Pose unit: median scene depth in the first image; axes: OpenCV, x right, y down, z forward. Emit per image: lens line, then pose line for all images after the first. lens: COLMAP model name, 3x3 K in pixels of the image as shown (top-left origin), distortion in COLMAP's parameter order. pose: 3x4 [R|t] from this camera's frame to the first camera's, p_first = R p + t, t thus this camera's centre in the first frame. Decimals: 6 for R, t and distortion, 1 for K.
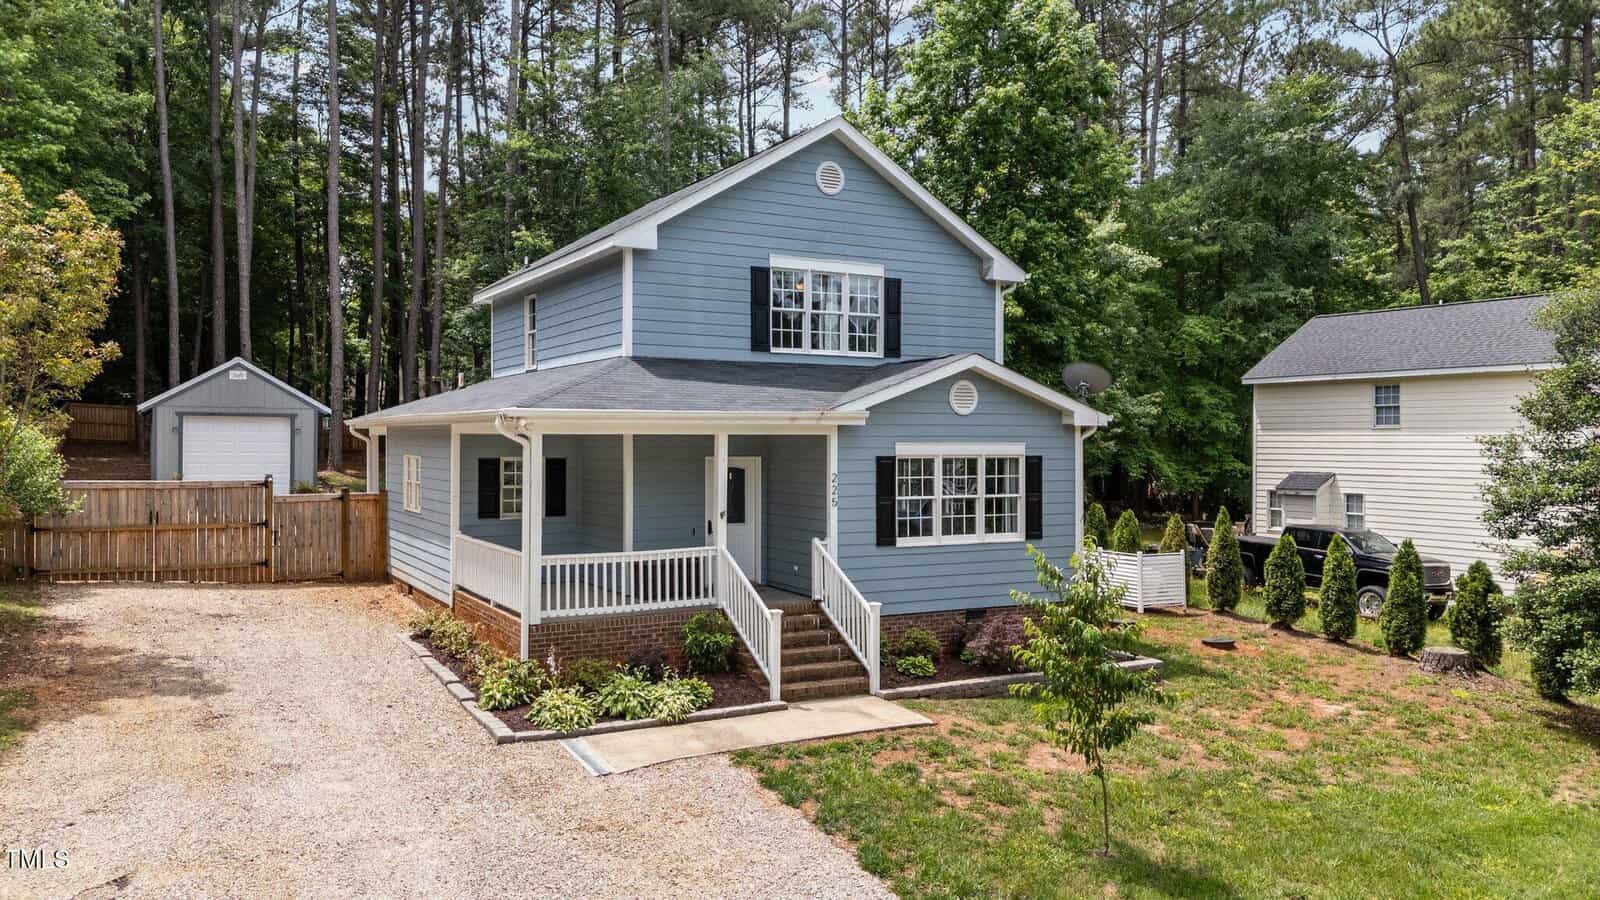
lens RADIAL K [[1174.4, 0, 796.8], [0, 1174.4, 459.9], [0, 0, 1]] dist [0.034120, -0.013102]
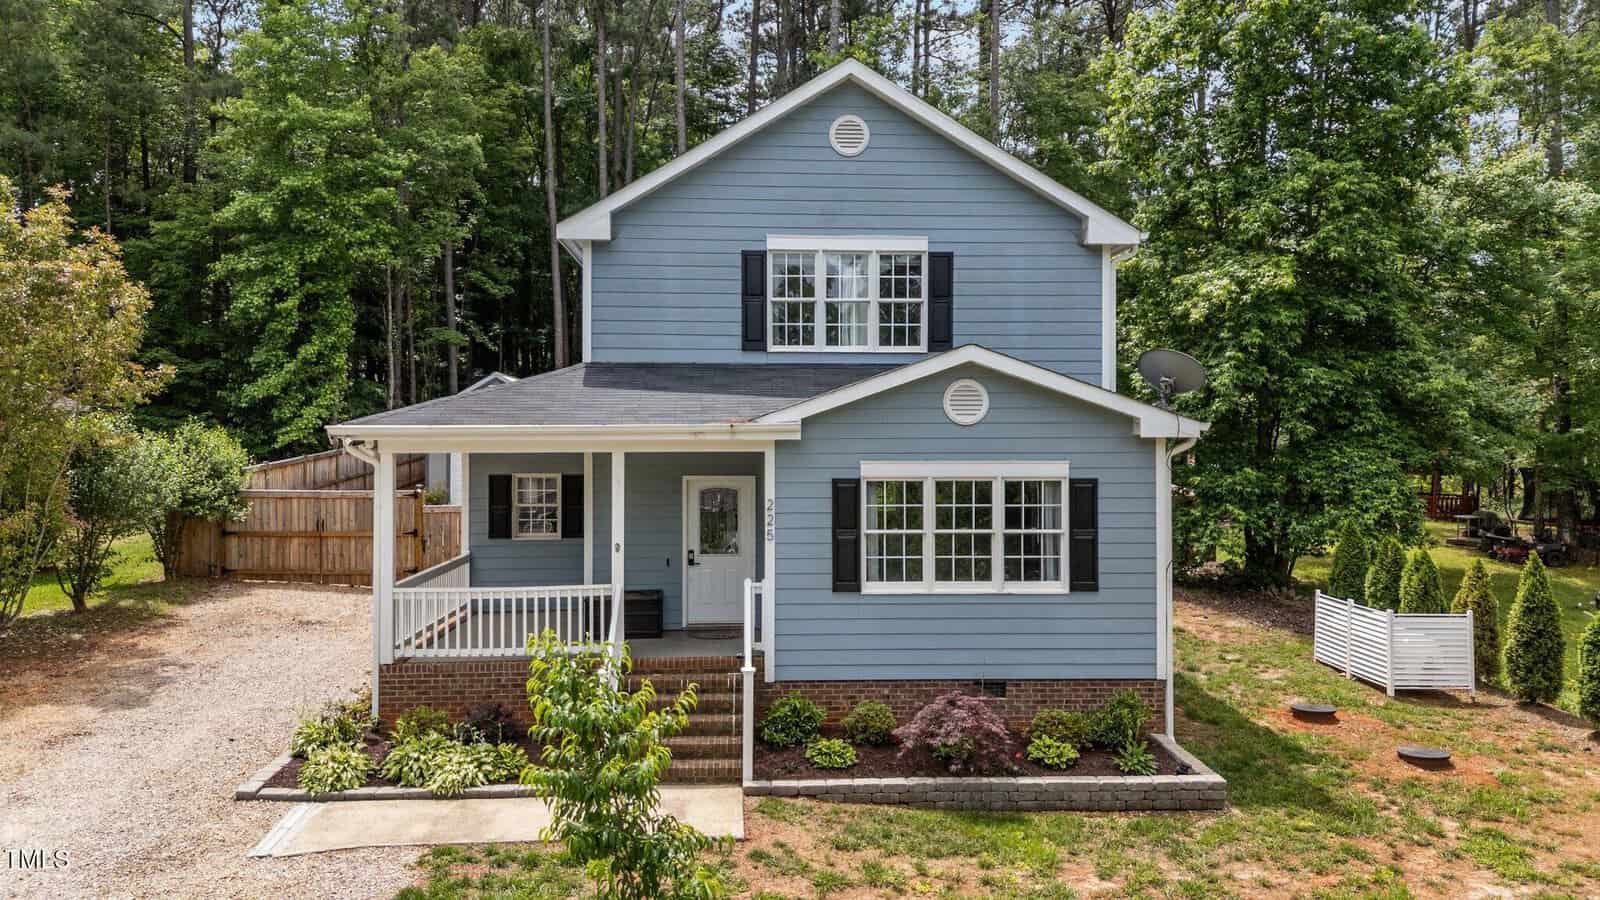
lens RADIAL K [[1174.4, 0, 801.0], [0, 1174.4, 455.1], [0, 0, 1]] dist [0.034120, -0.013102]
pose [[0.898454, 0.002464, -0.439062, 0.369945], [-0.004134, 0.999987, -0.002847, -0.015448], [0.439049, 0.004373, 0.898452, 0.259325]]
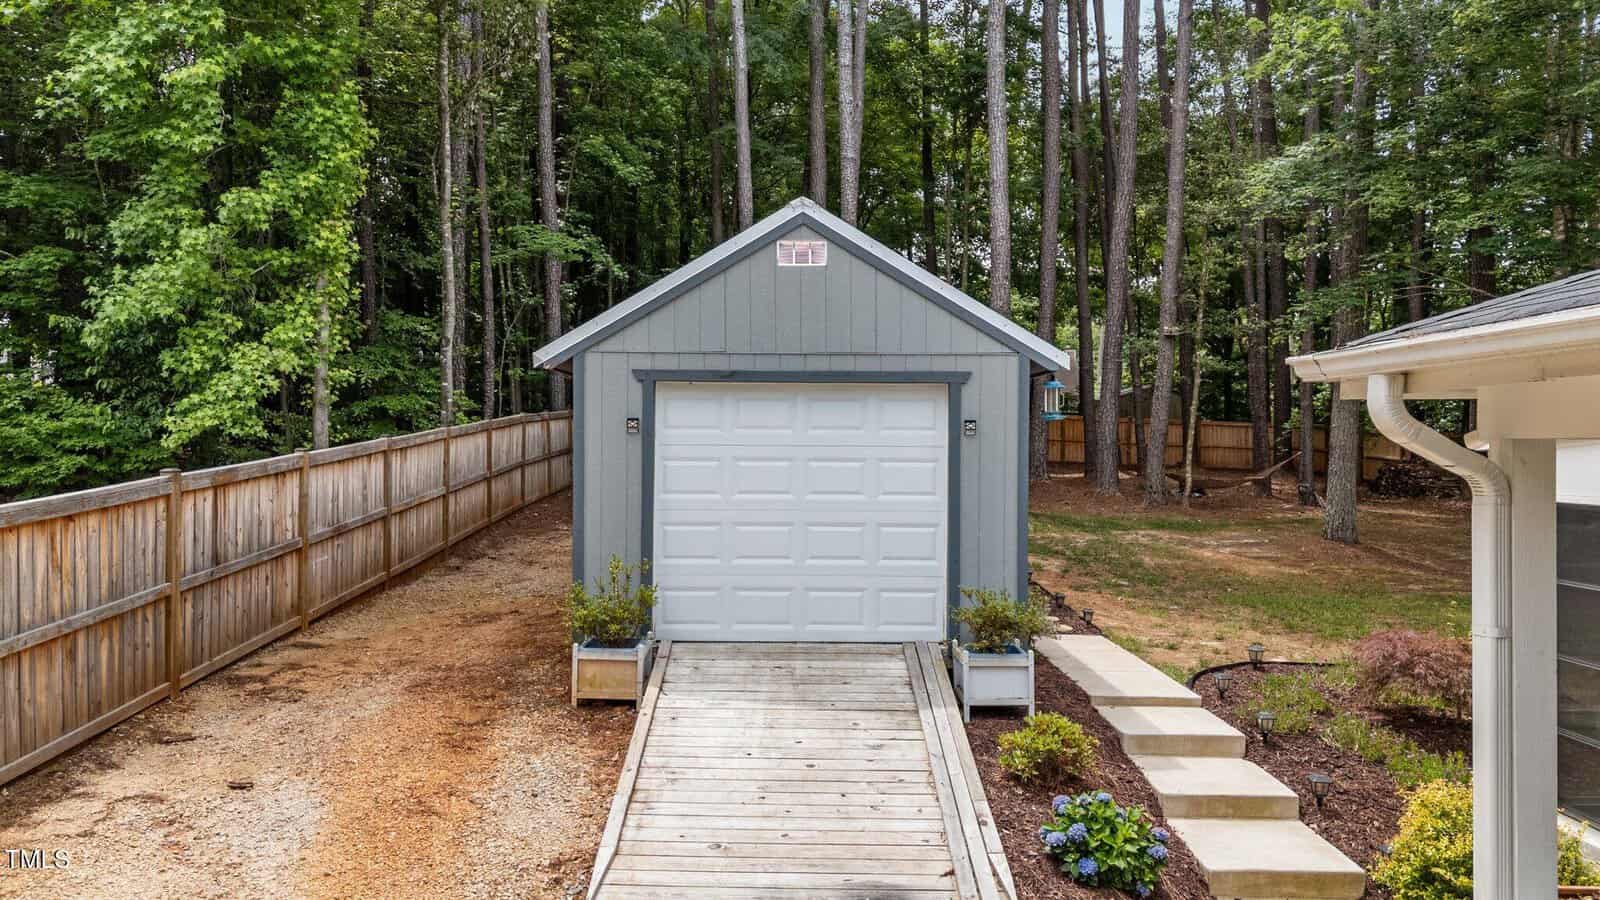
lens RADIAL K [[1174.4, 0, 795.5], [0, 1174.4, 437.3], [0, 0, 1]] dist [0.034120, -0.013102]
pose [[0.881716, -0.002860, -0.471771, -0.496809], [-0.007422, 0.999774, -0.019933, -0.023217], [0.471722, 0.021077, 0.881496, 1.103473]]
